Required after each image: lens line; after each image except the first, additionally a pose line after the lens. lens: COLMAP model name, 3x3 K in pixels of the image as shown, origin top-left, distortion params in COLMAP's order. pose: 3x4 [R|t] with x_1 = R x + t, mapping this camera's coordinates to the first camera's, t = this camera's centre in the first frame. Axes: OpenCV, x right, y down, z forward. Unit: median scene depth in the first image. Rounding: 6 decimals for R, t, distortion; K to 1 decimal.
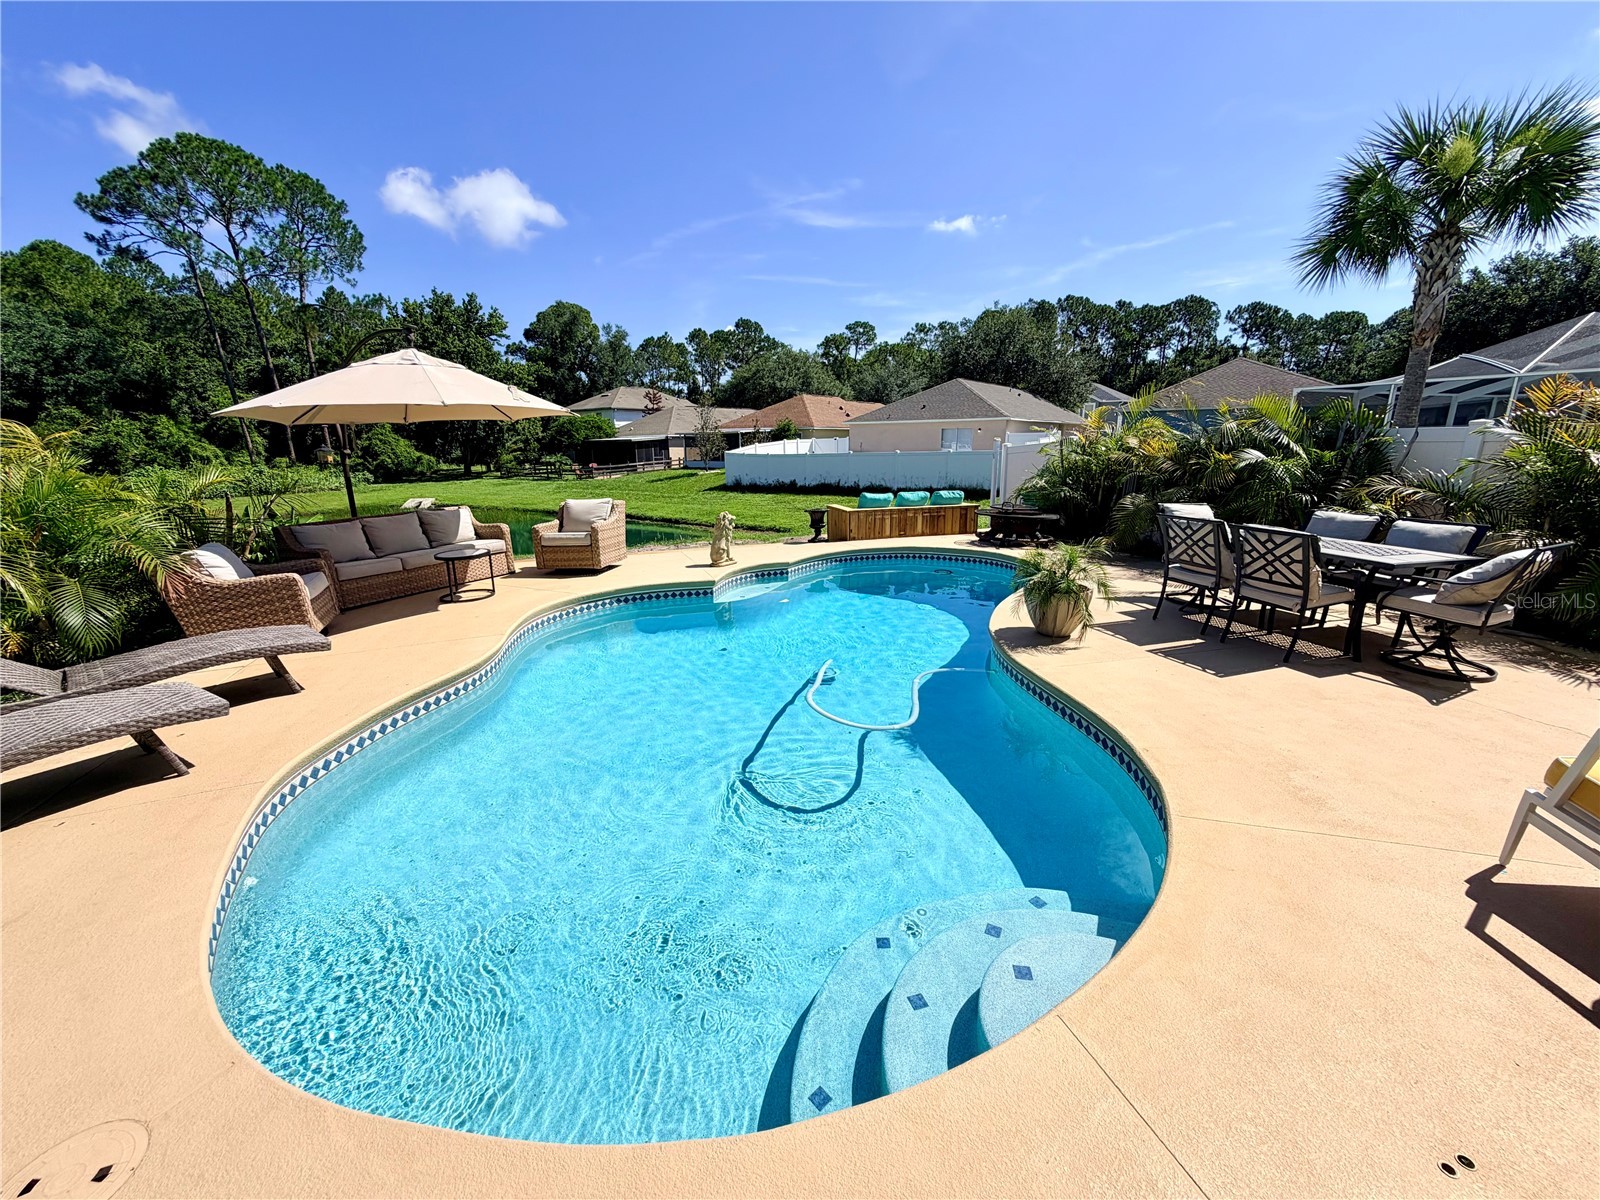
lens RADIAL K [[638.3, 0, 797.9], [0, 638.3, 597.5], [0, 0, 1]] dist [0.000049, -0.000540]
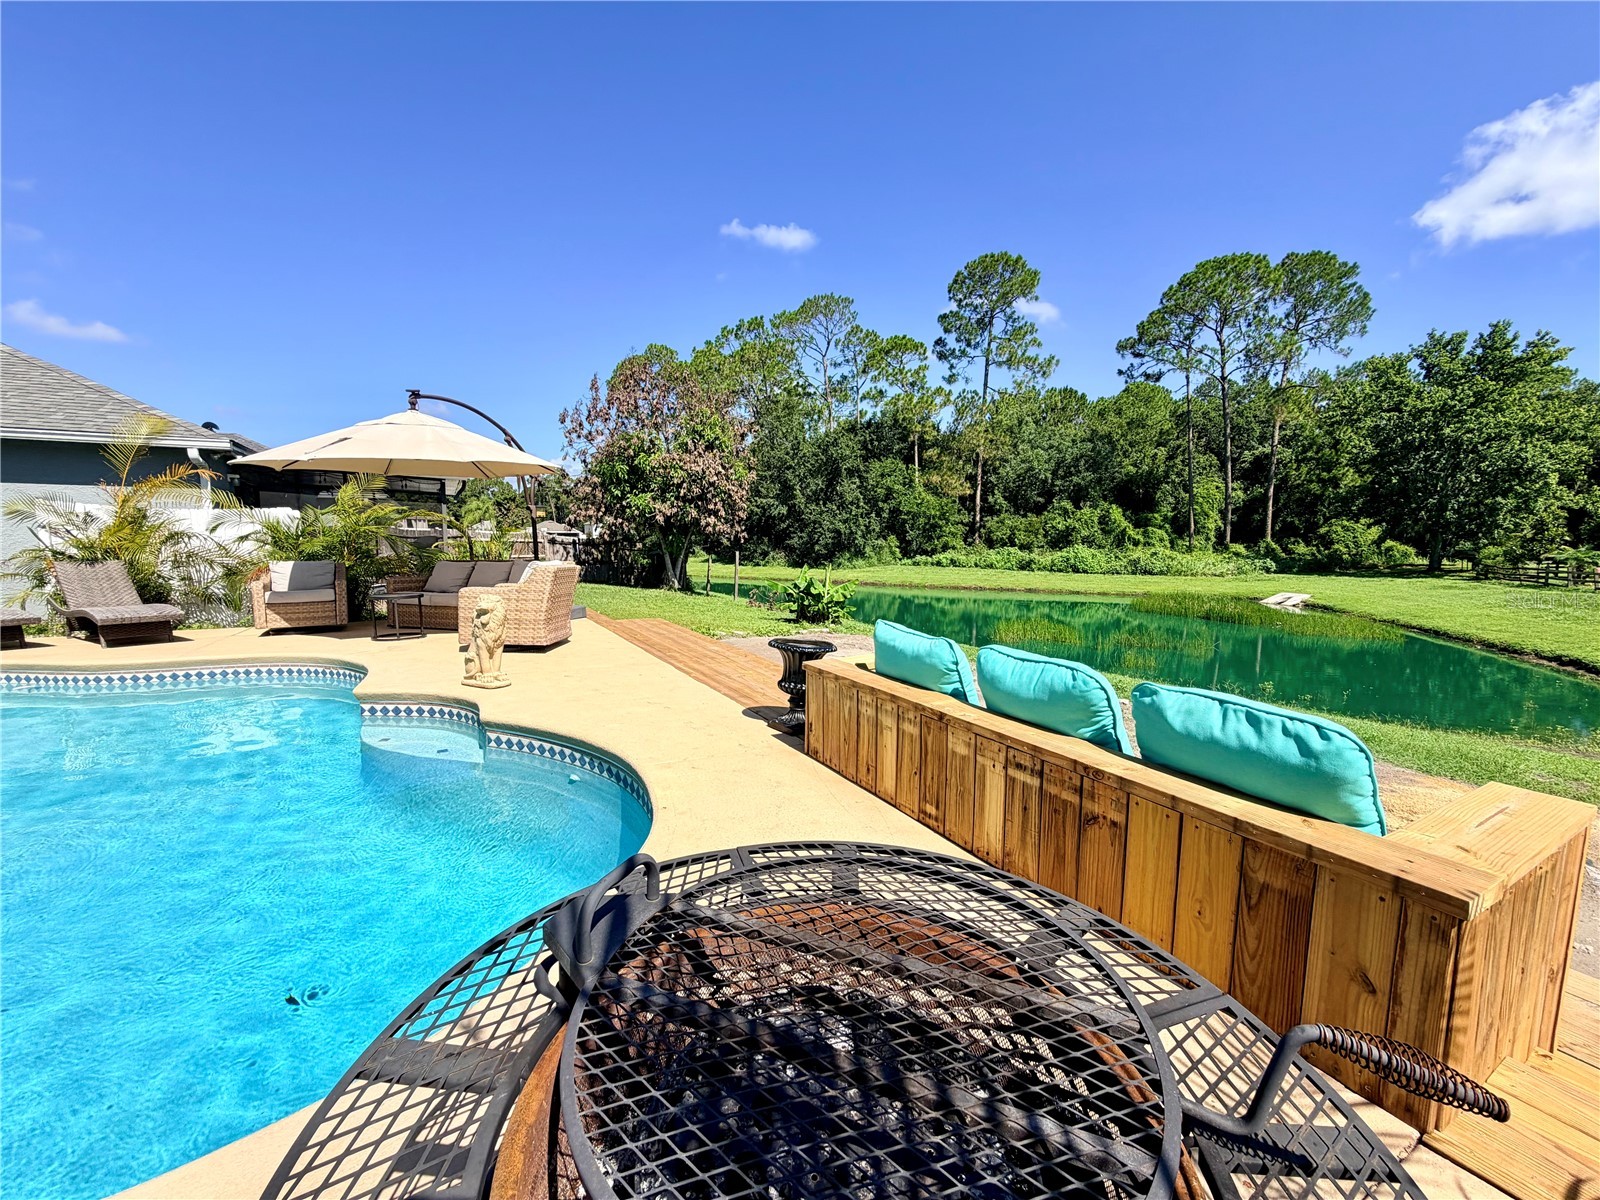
lens RADIAL K [[638.3, 0, 797.9], [0, 638.3, 597.5], [0, 0, 1]] dist [0.000049, -0.000540]
pose [[0.174868, 0.106599, -0.978804, 0.092720], [-0.242053, 0.968267, 0.062208, -0.044513], [0.954375, 0.226044, 0.195121, 0.222867]]
